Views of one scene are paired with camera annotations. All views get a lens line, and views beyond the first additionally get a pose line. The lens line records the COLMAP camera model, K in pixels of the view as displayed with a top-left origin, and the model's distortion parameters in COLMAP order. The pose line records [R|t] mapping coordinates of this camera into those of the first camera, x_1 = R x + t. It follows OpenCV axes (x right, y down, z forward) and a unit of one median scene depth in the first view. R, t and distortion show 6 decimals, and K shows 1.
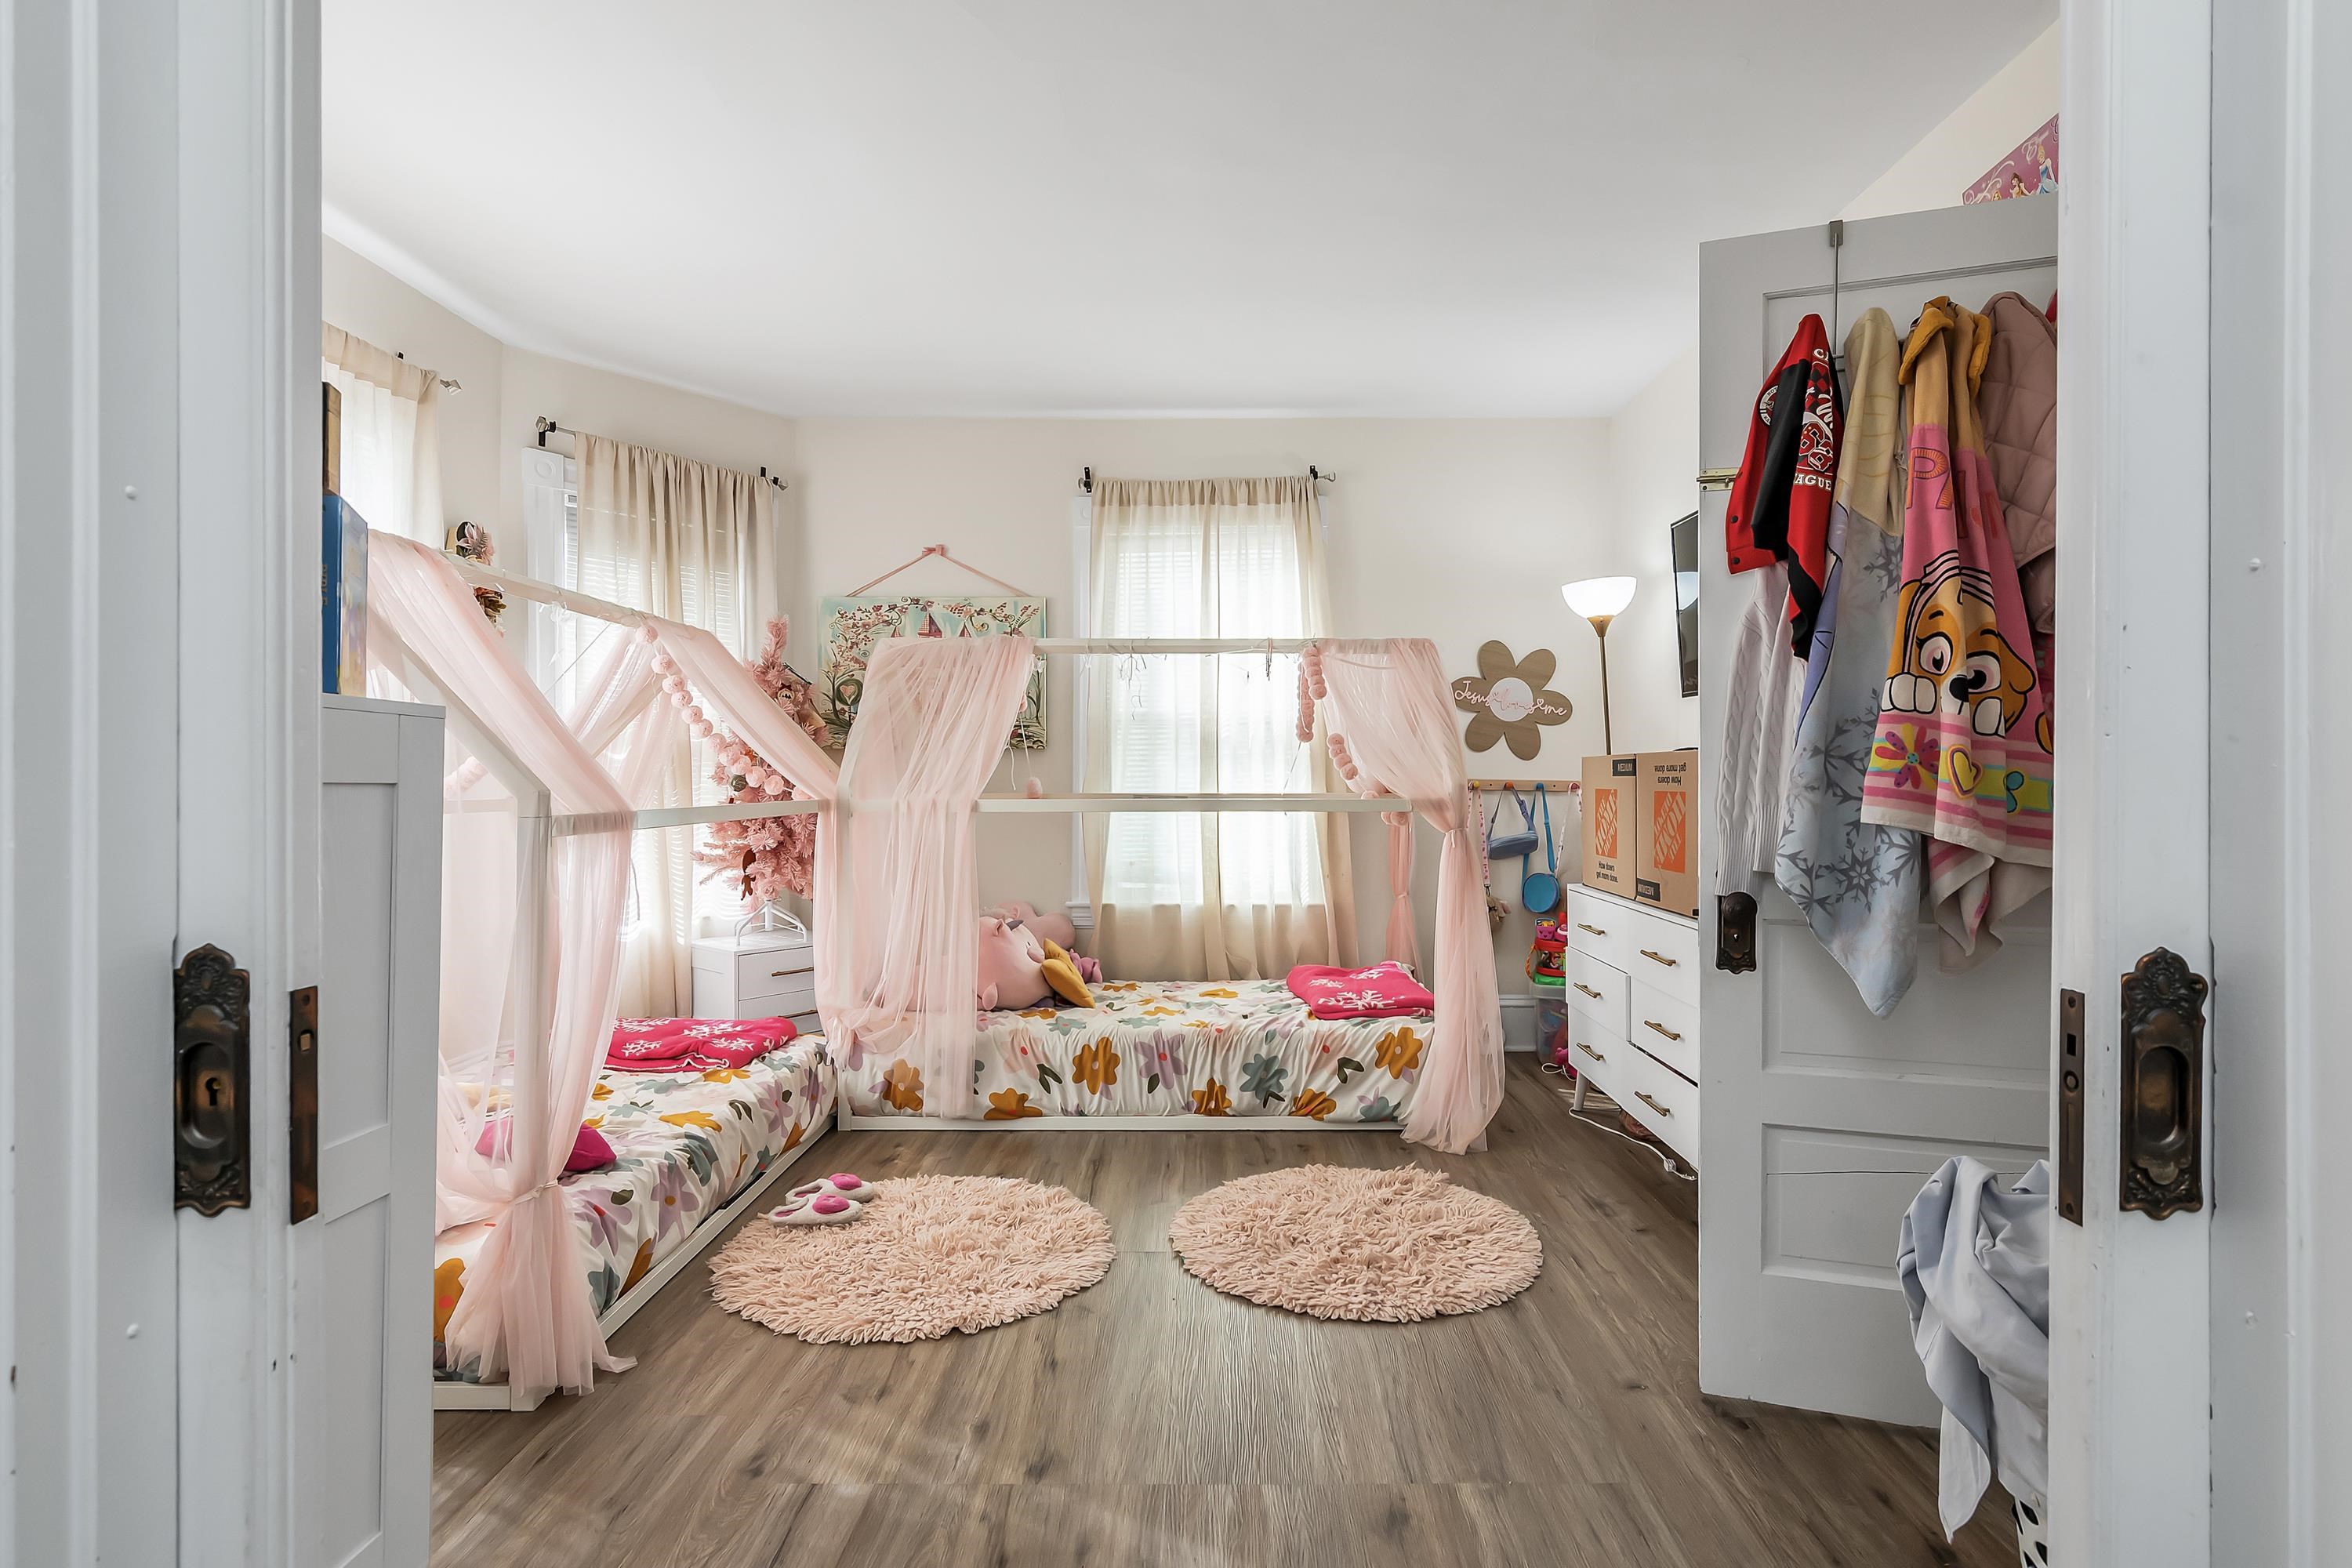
lens RADIAL K [[1097.5, 0, 1176.0], [0, 1097.5, 784.0], [0, 0, 1]] dist [-0.000796, 0.000032]
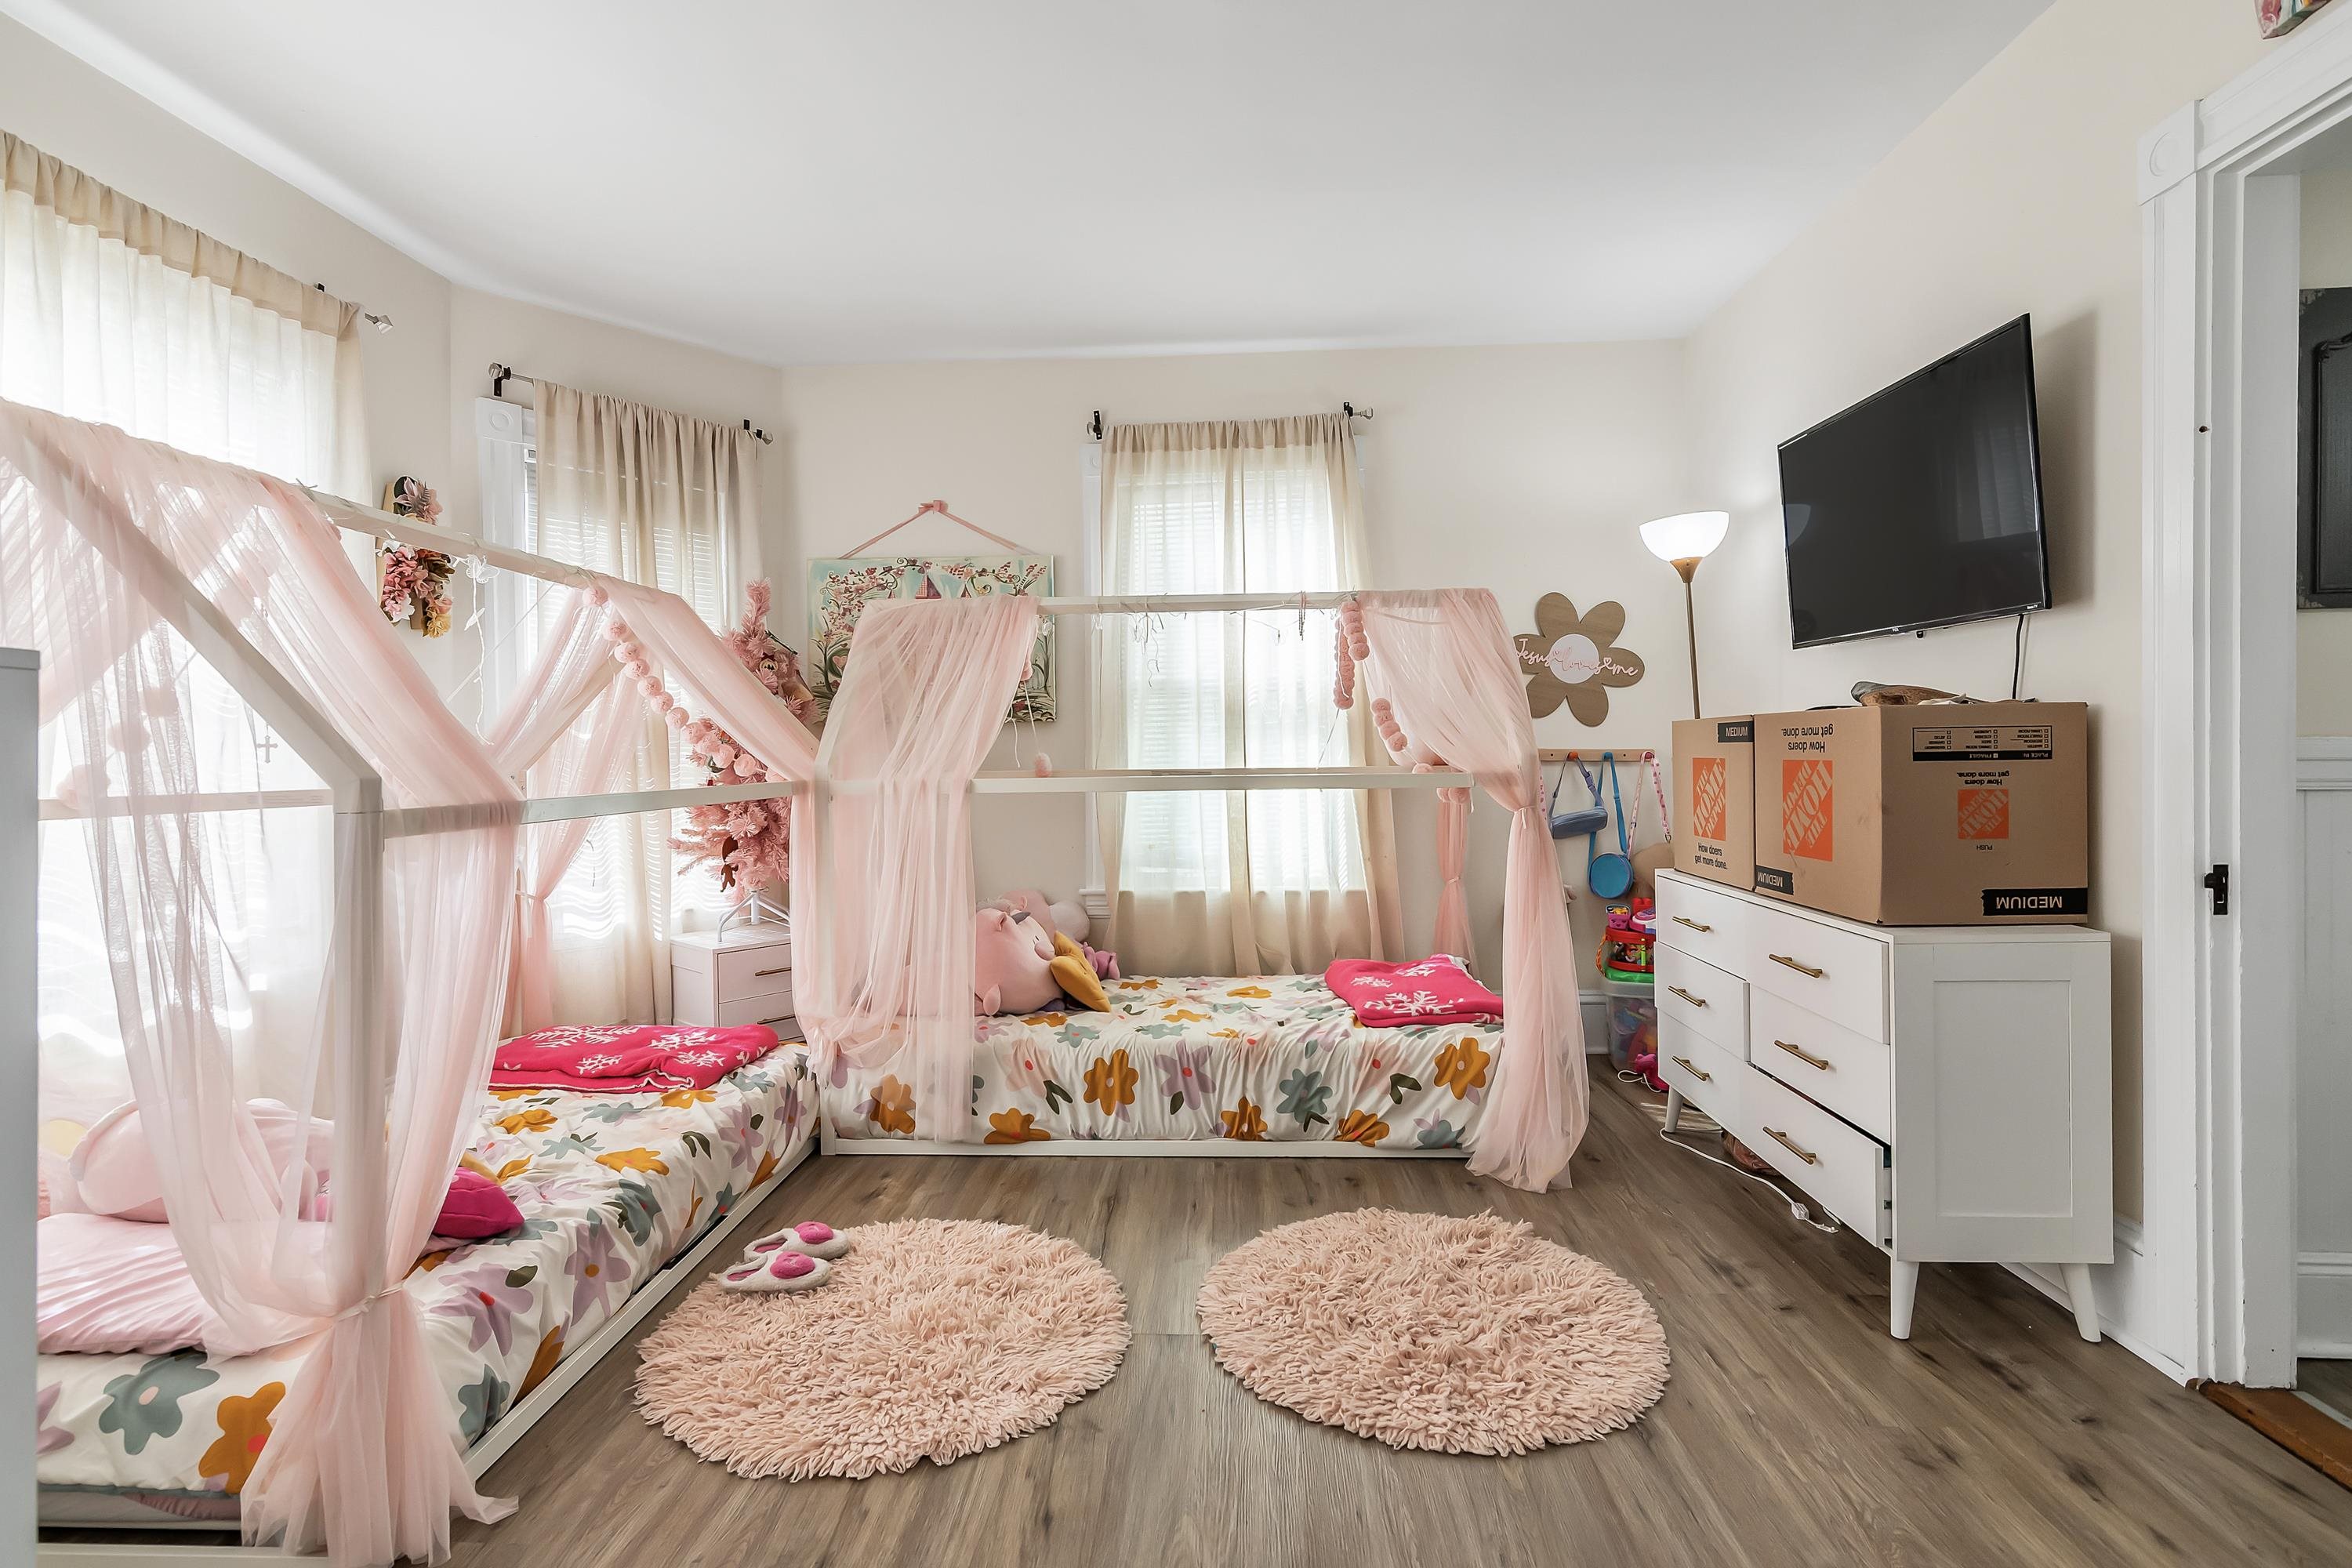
lens RADIAL K [[1097.5, 0, 1176.0], [0, 1097.5, 784.0], [0, 0, 1]] dist [-0.000796, 0.000032]
pose [[0.999709, -0.011934, -0.020981, 0.000057], [0.012421, 0.999653, 0.023212, -0.000135], [0.020697, -0.023465, 0.999510, 0.137852]]
